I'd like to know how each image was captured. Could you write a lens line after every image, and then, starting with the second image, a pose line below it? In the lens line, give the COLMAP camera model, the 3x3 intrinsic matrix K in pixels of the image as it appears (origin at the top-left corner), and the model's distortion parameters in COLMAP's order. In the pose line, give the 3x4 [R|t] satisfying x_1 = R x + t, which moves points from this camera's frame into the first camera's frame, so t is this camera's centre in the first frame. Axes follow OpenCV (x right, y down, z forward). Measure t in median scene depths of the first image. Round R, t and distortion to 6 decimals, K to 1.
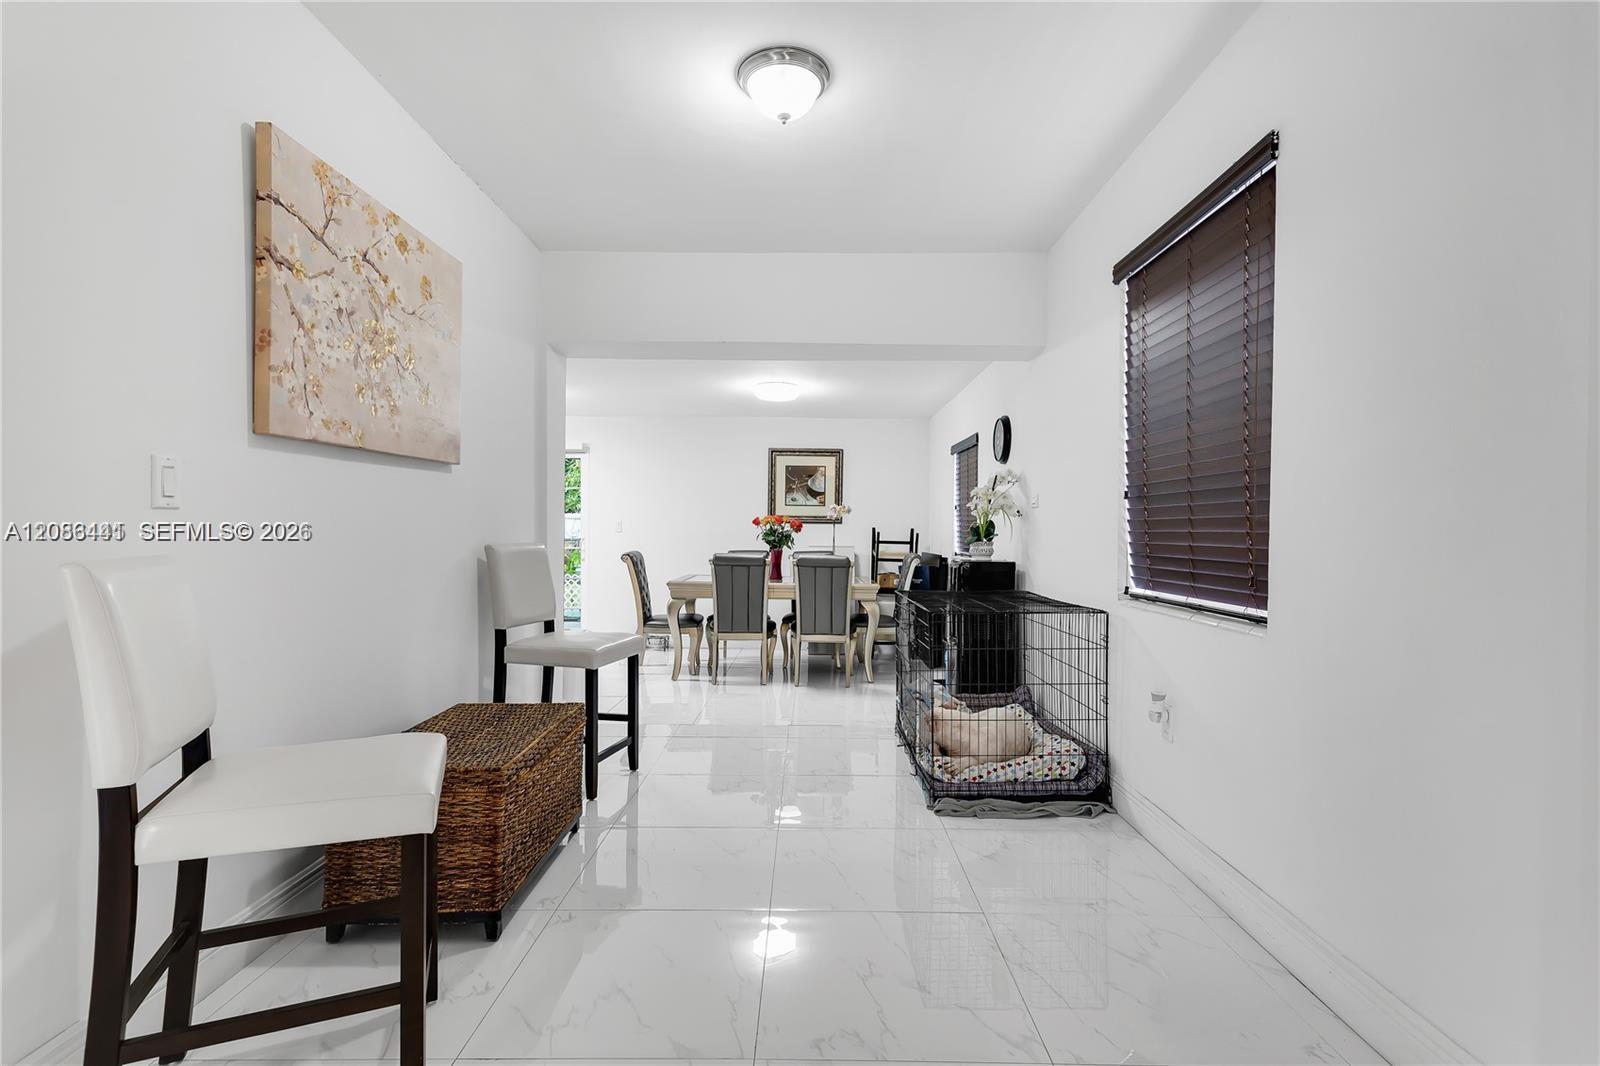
lens RADIAL K [[762.4, 0, 802.4], [0, 762.4, 536.5], [0, 0, 1]] dist [0.012446, -0.002027]
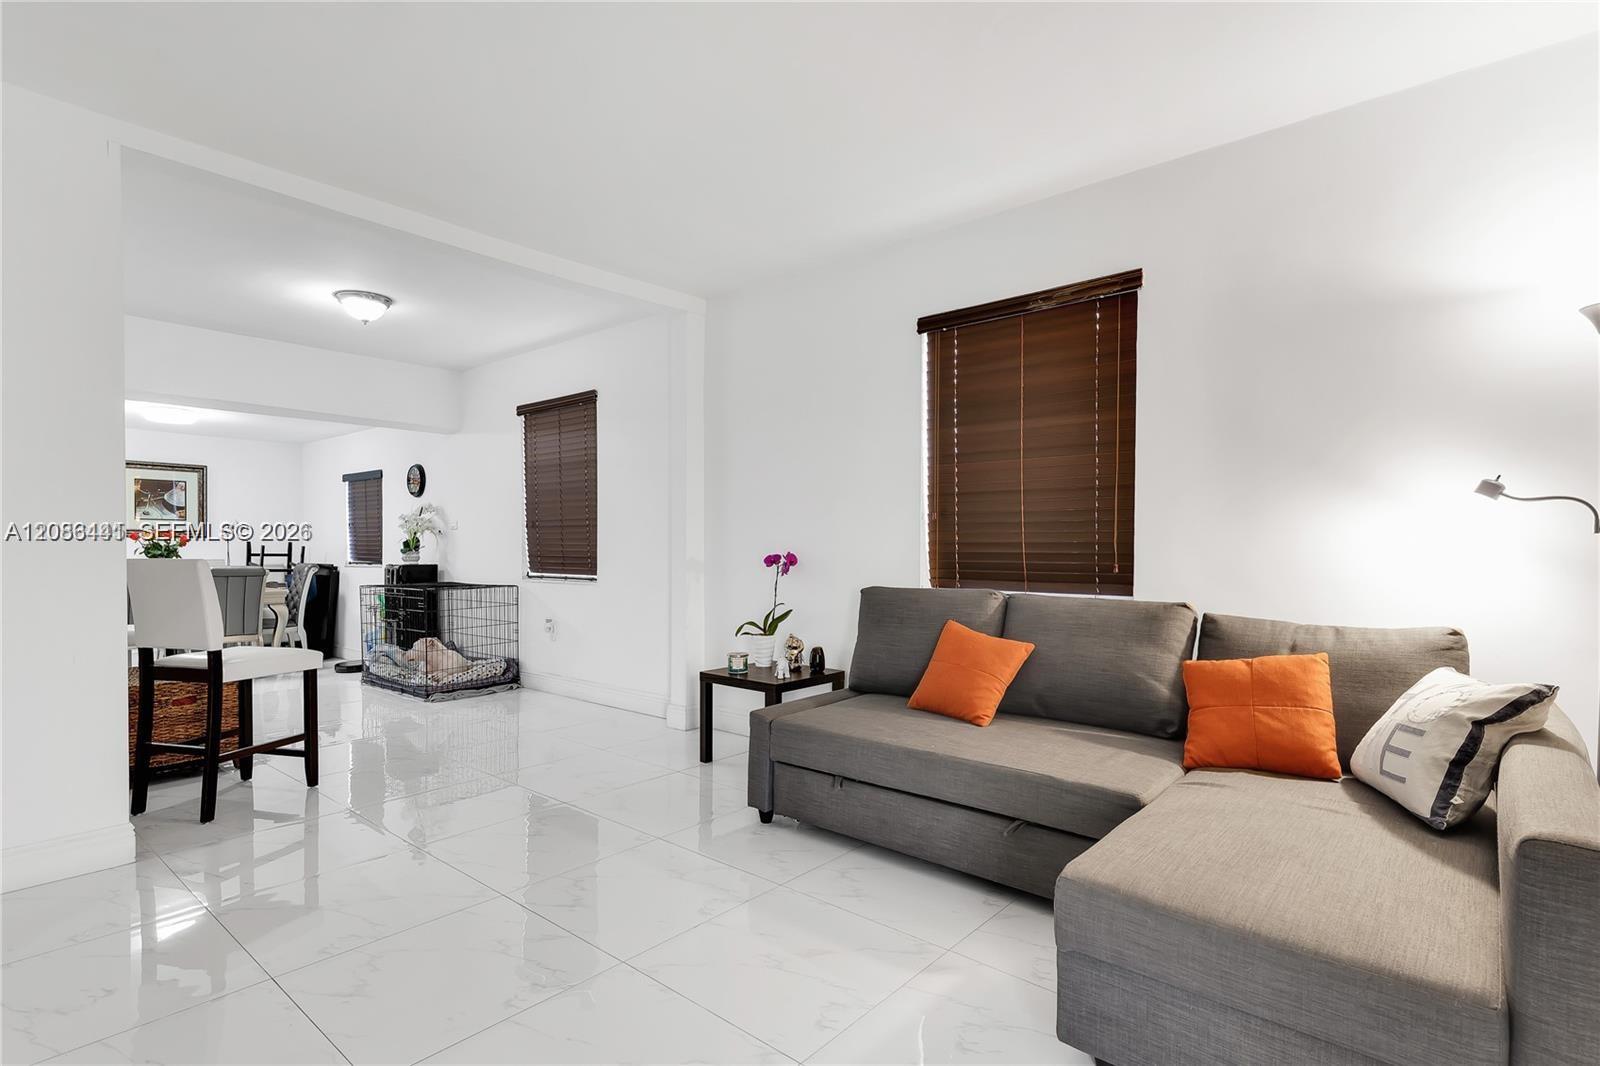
lens RADIAL K [[762.4, 0, 800.5], [0, 762.4, 555.7], [0, 0, 1]] dist [0.012446, -0.002027]
pose [[0.645773, -0.016070, 0.763361, -0.380196], [0.009058, 0.999869, 0.013386, 0.001538], [-0.763476, -0.001730, 0.645834, -0.494651]]
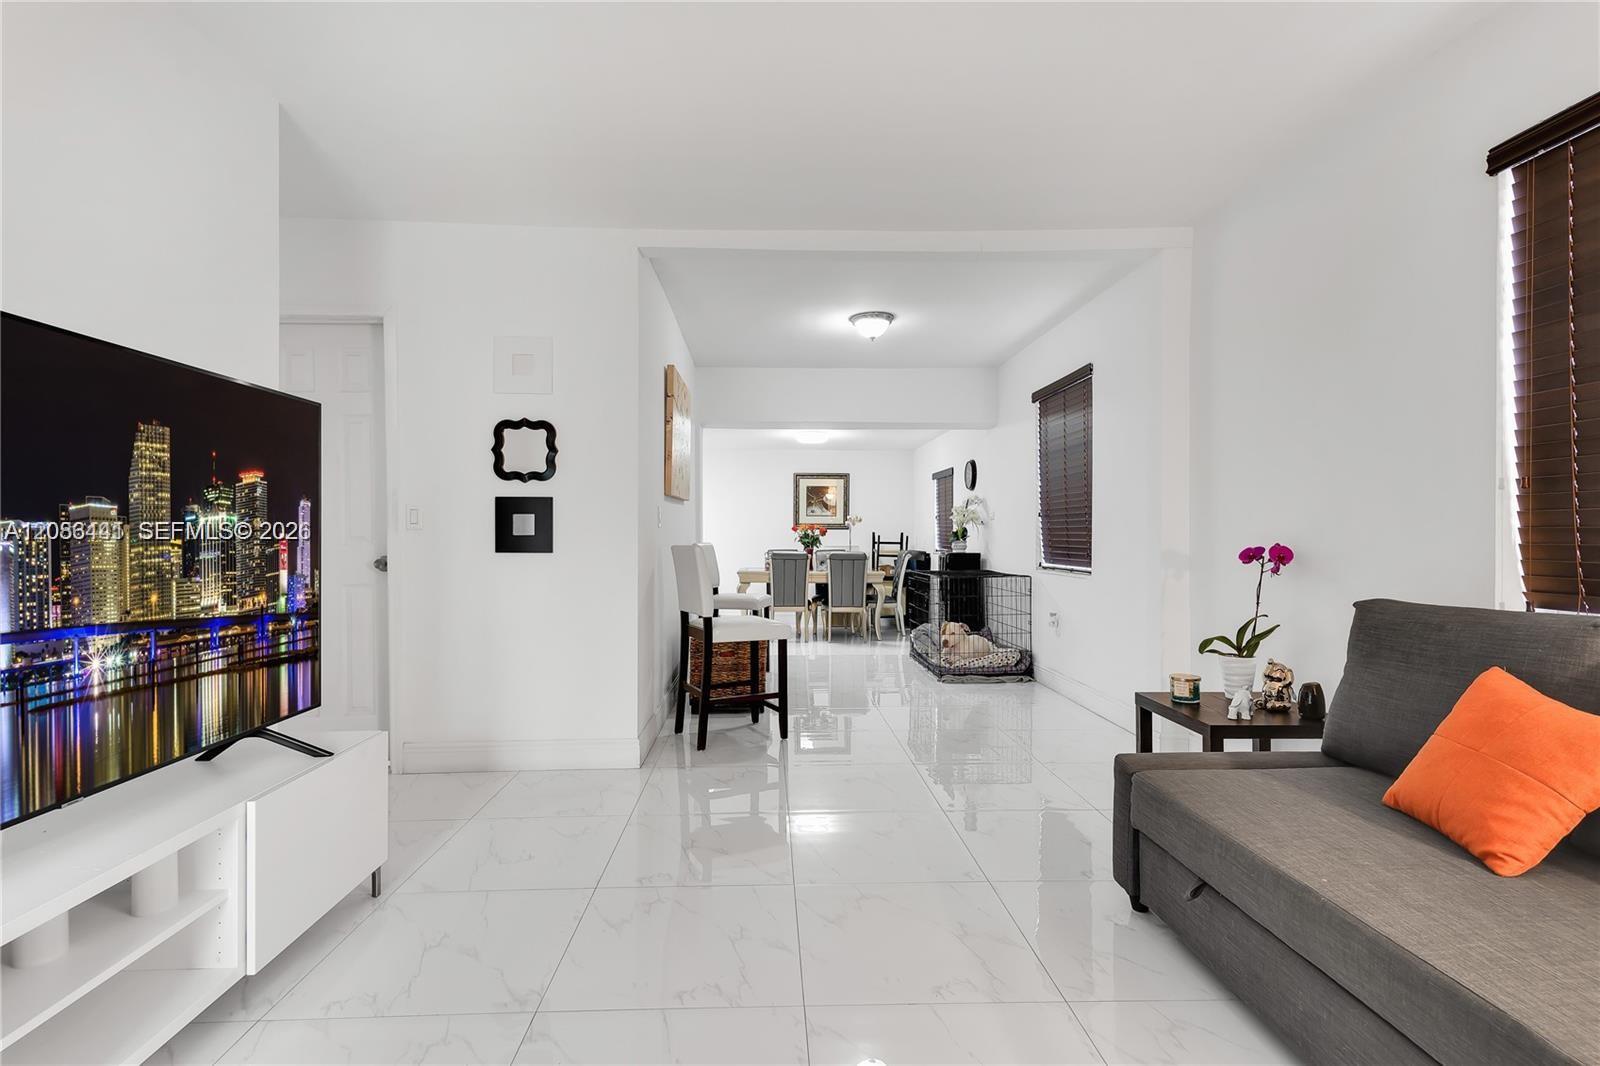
lens RADIAL K [[750.2, 0, 801.1], [0, 750.2, 532.6], [0, 0, 1]] dist [0.013078, -0.001565]
pose [[0.998845, -0.007284, 0.047491, -0.158938], [0.007802, 0.999912, -0.010736, 0.003525], [-0.047409, 0.011095, 0.998814, -0.516534]]
